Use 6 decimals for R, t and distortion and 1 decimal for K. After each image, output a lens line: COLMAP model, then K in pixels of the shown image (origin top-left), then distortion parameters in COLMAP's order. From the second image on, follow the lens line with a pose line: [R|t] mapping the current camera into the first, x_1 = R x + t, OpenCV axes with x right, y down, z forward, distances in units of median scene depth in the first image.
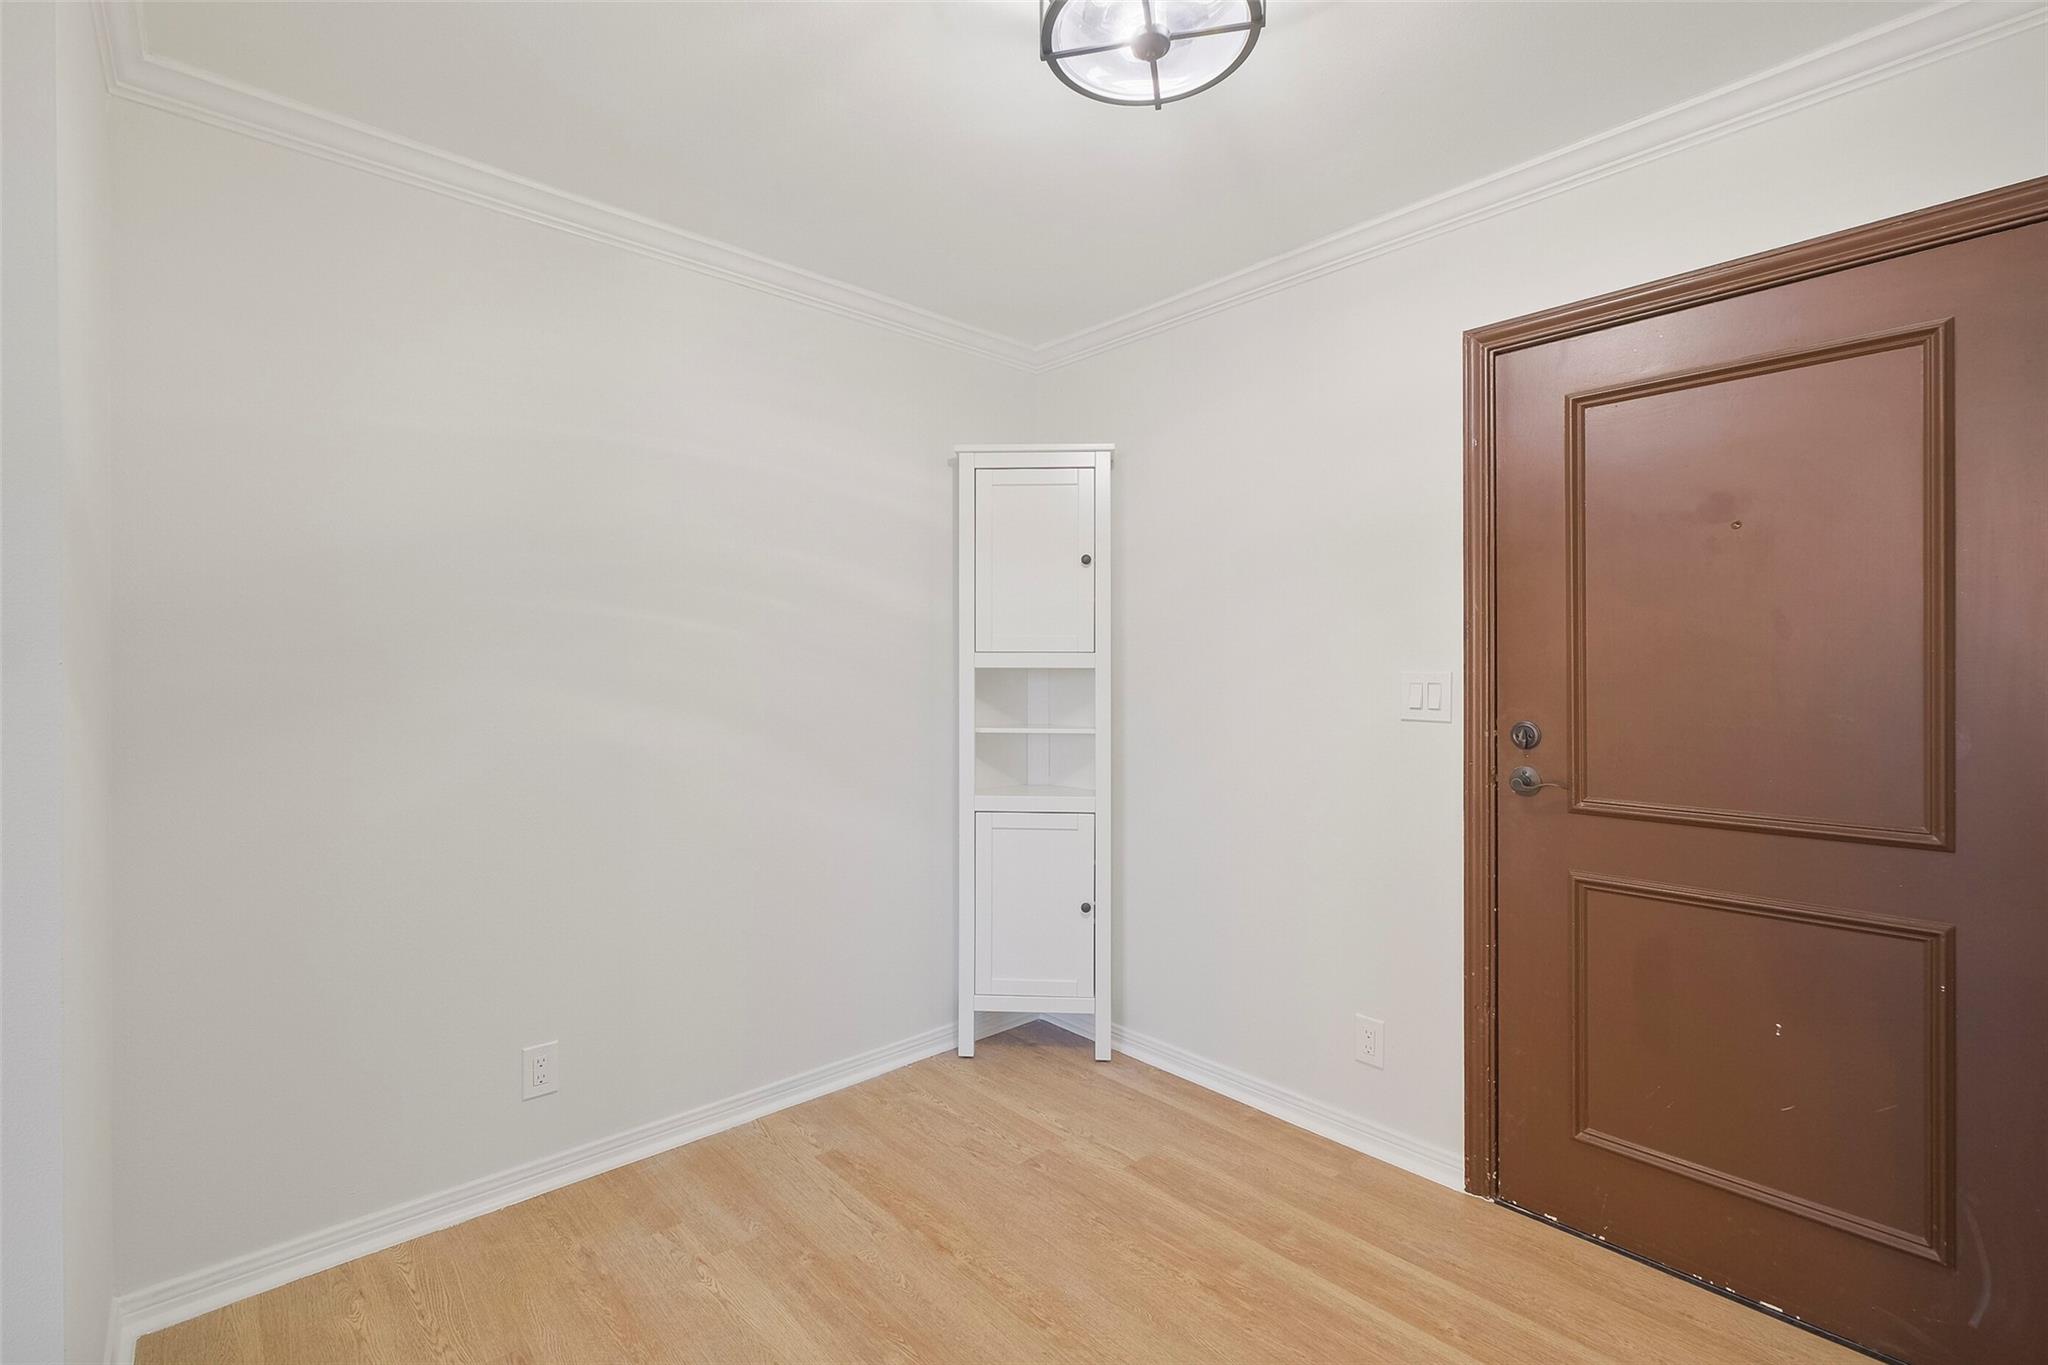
lens RADIAL K [[906.0, 0, 1014.5], [0, 906.0, 674.3], [0, 0, 1]] dist [0.001155, 0.000583]
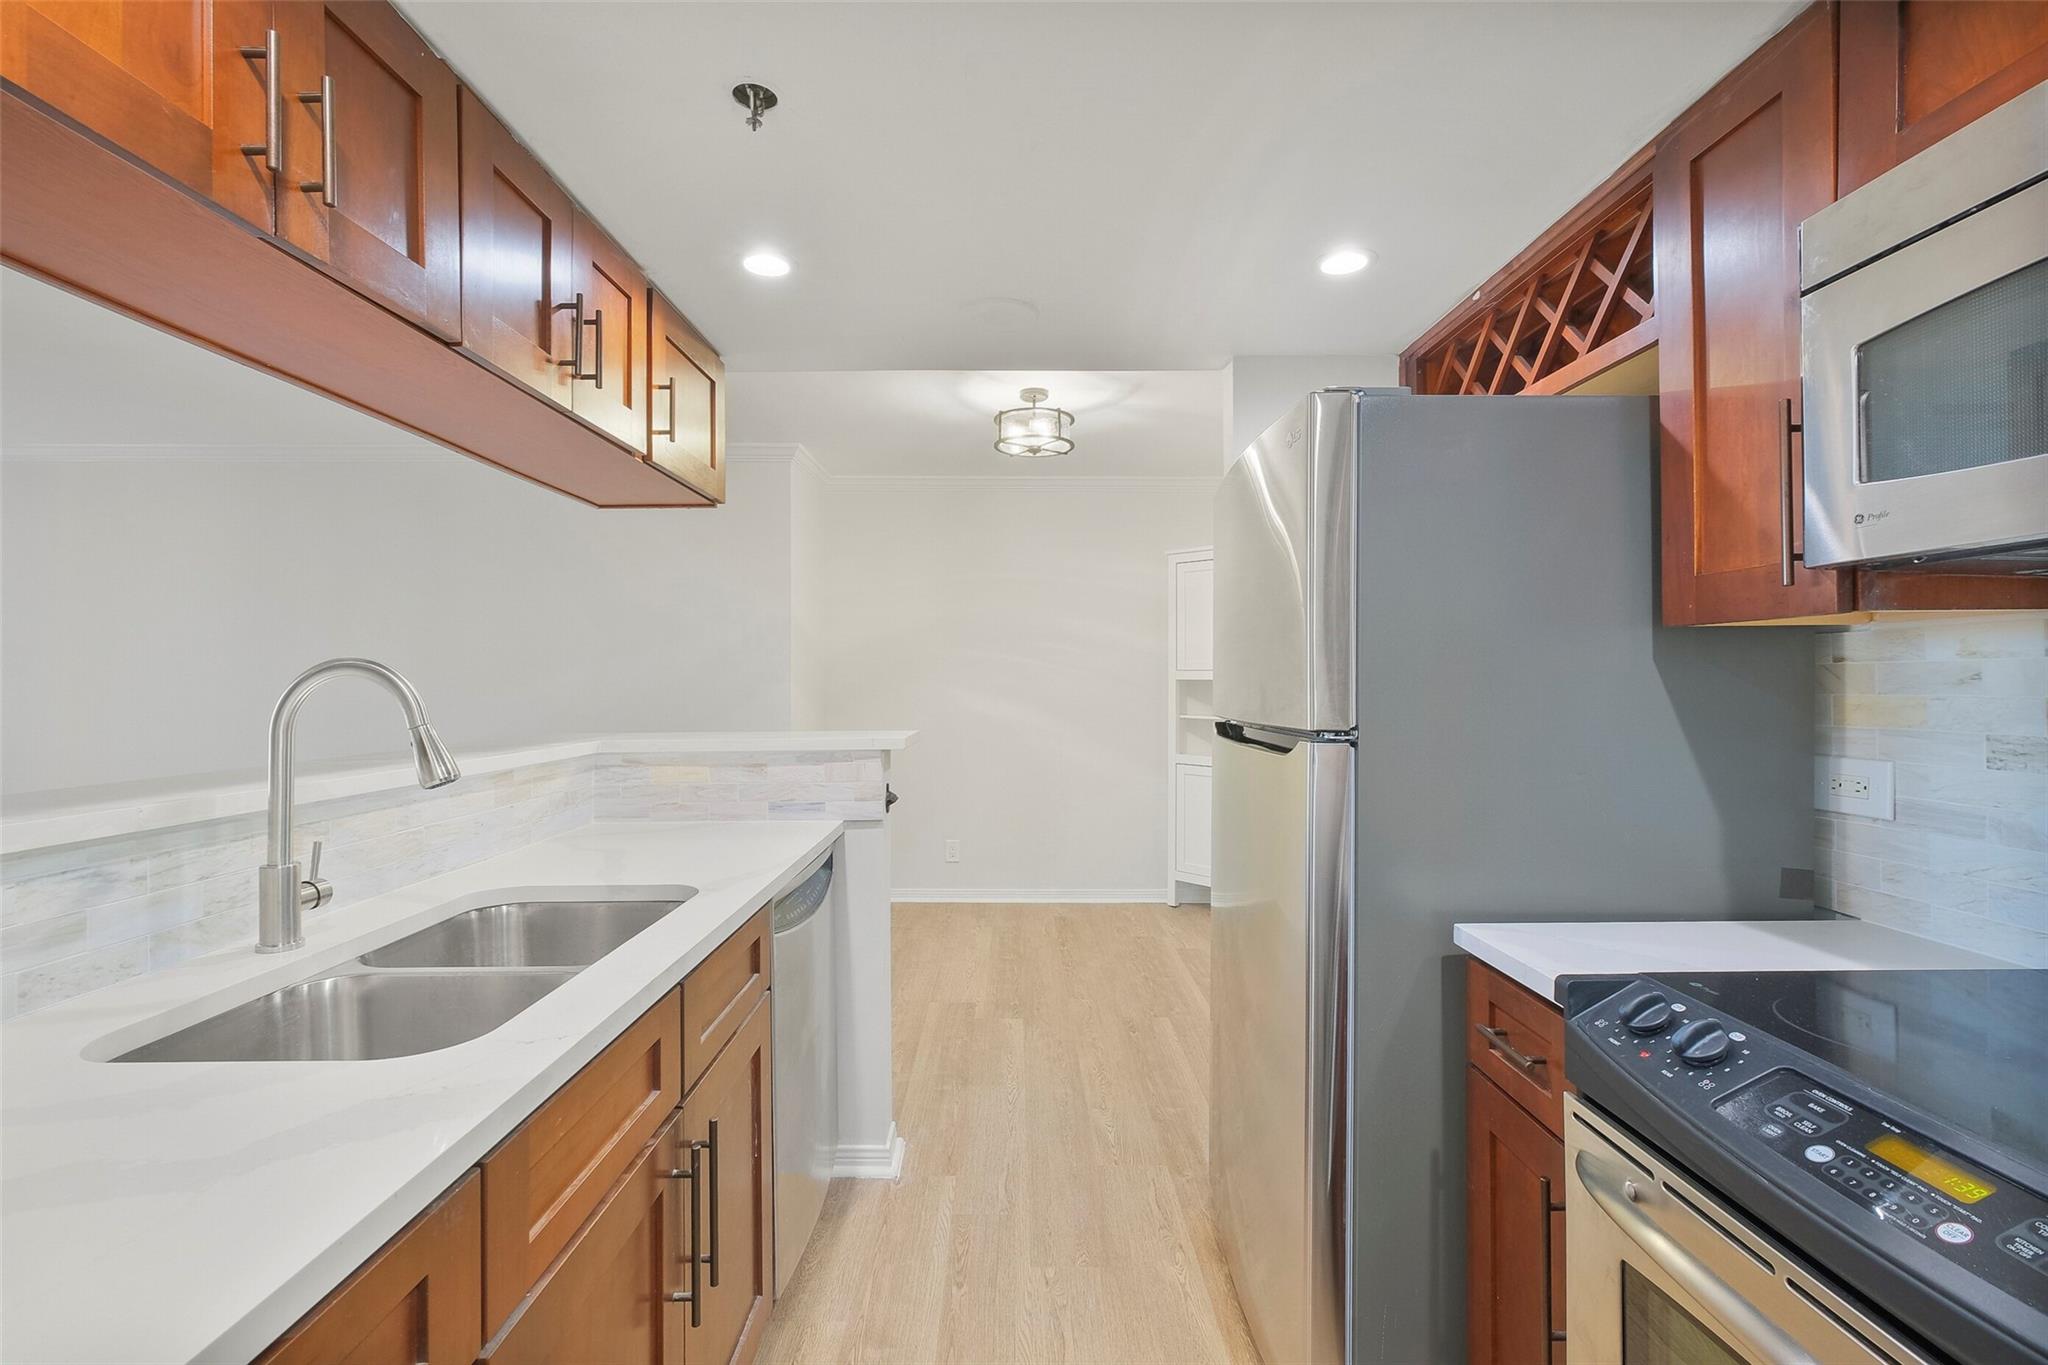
lens RADIAL K [[906.0, 0, 1029.7], [0, 906.0, 685.9], [0, 0, 1]] dist [0.001155, 0.000583]
pose [[0.745361, 0.007199, -0.666622, 1.246157], [-0.007469, 0.999969, 0.002448, 0.004136], [0.666619, 0.003154, 0.745392, -0.648308]]
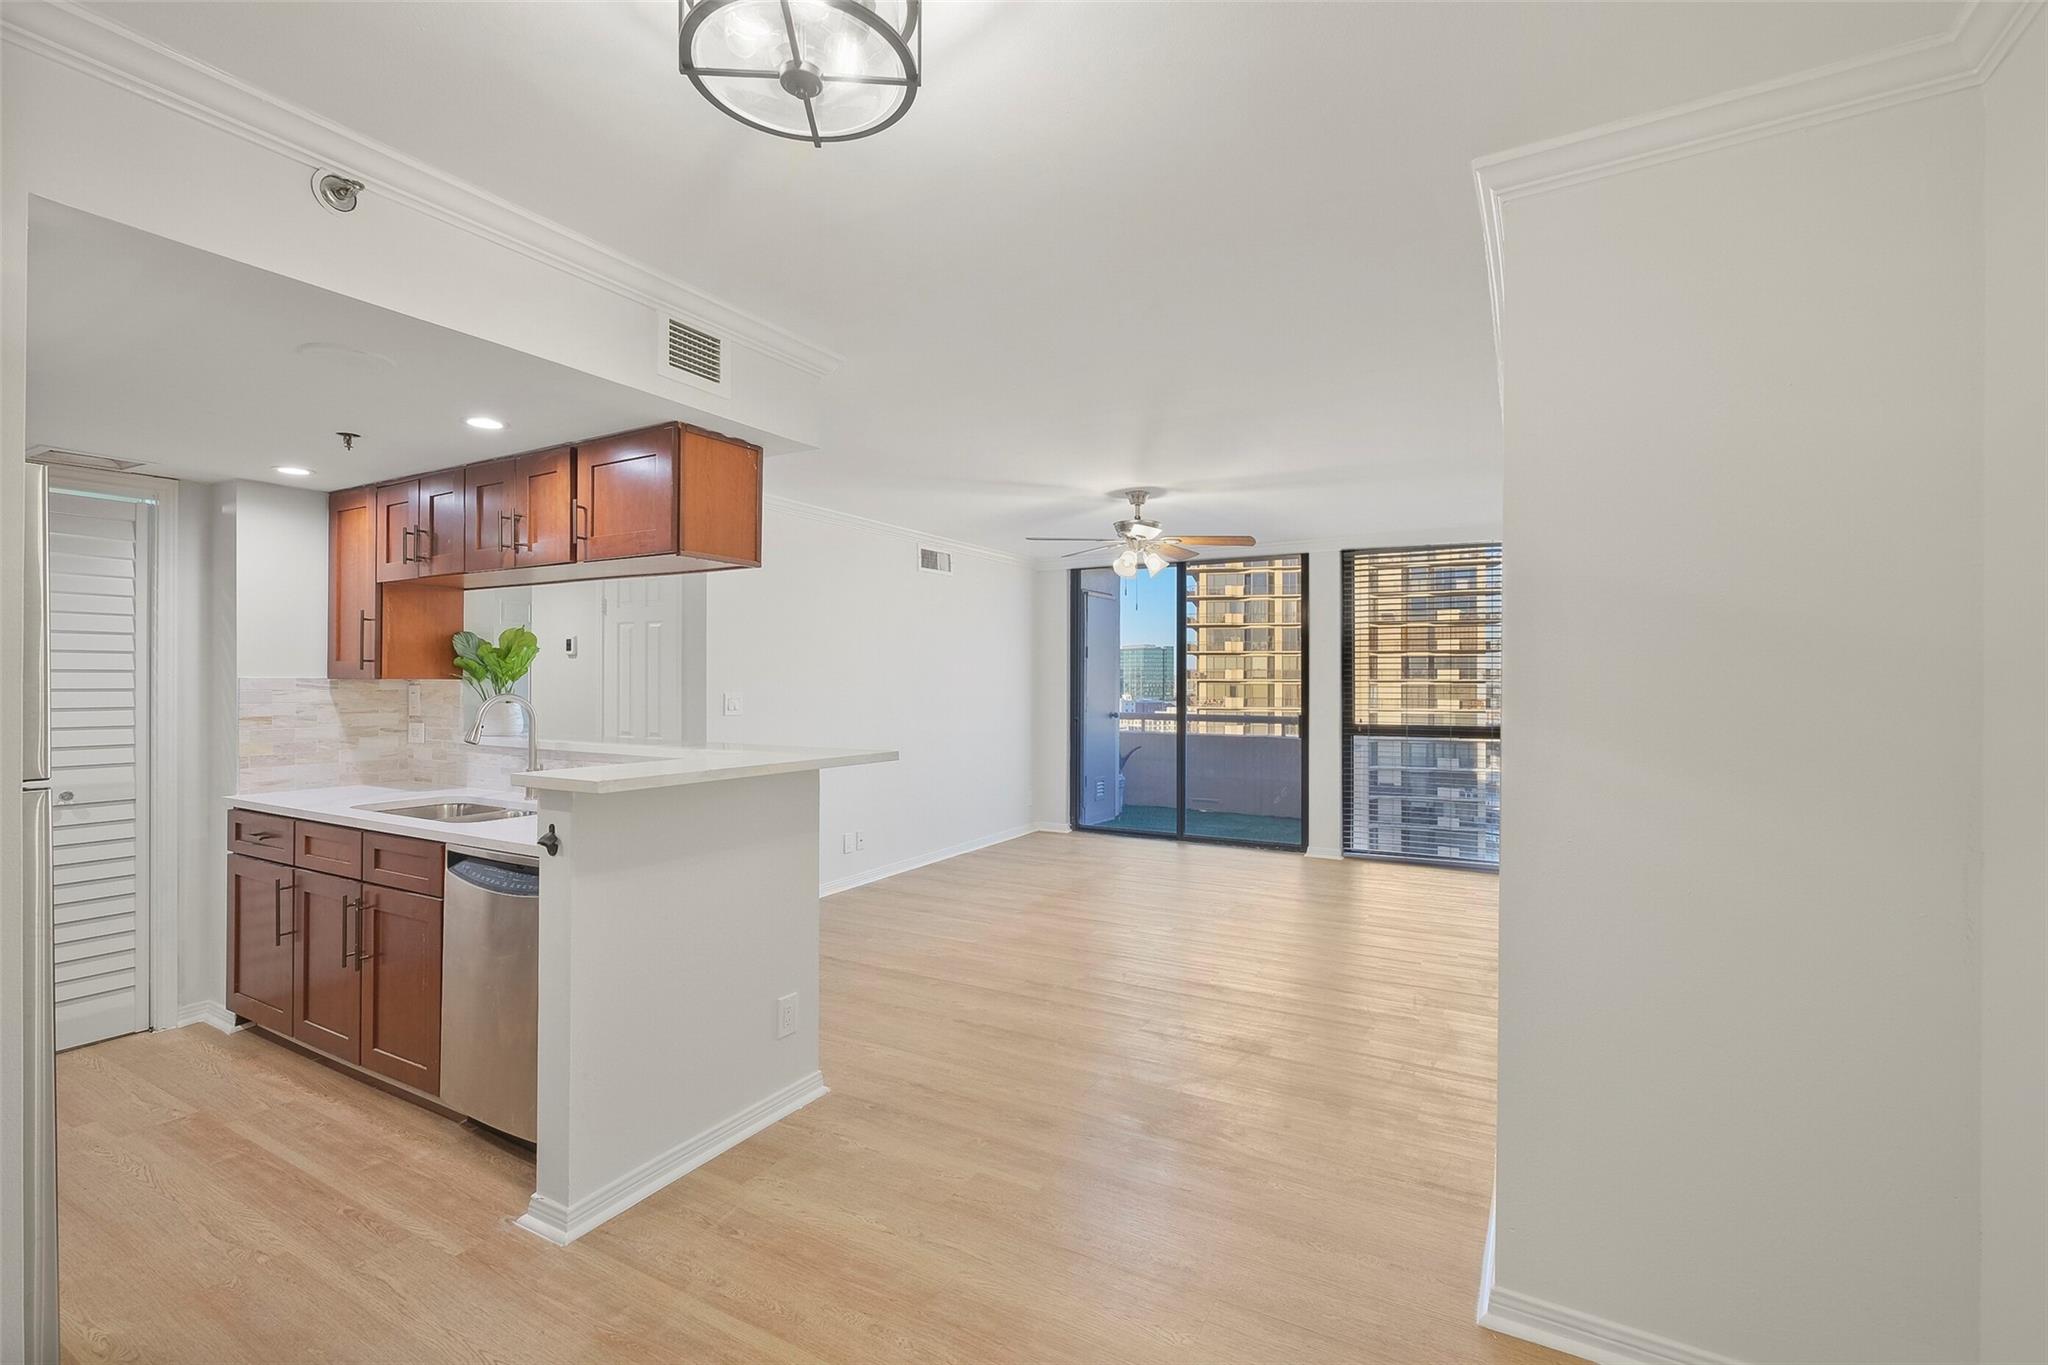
lens RADIAL K [[906.0, 0, 1019.6], [0, 906.0, 678.1], [0, 0, 1]] dist [0.001155, 0.000583]
pose [[-0.954103, 0.004789, -0.299439, 0.140228], [0.002382, 0.999962, 0.008402, -0.047218], [0.299468, 0.007303, -0.954078, 1.275296]]
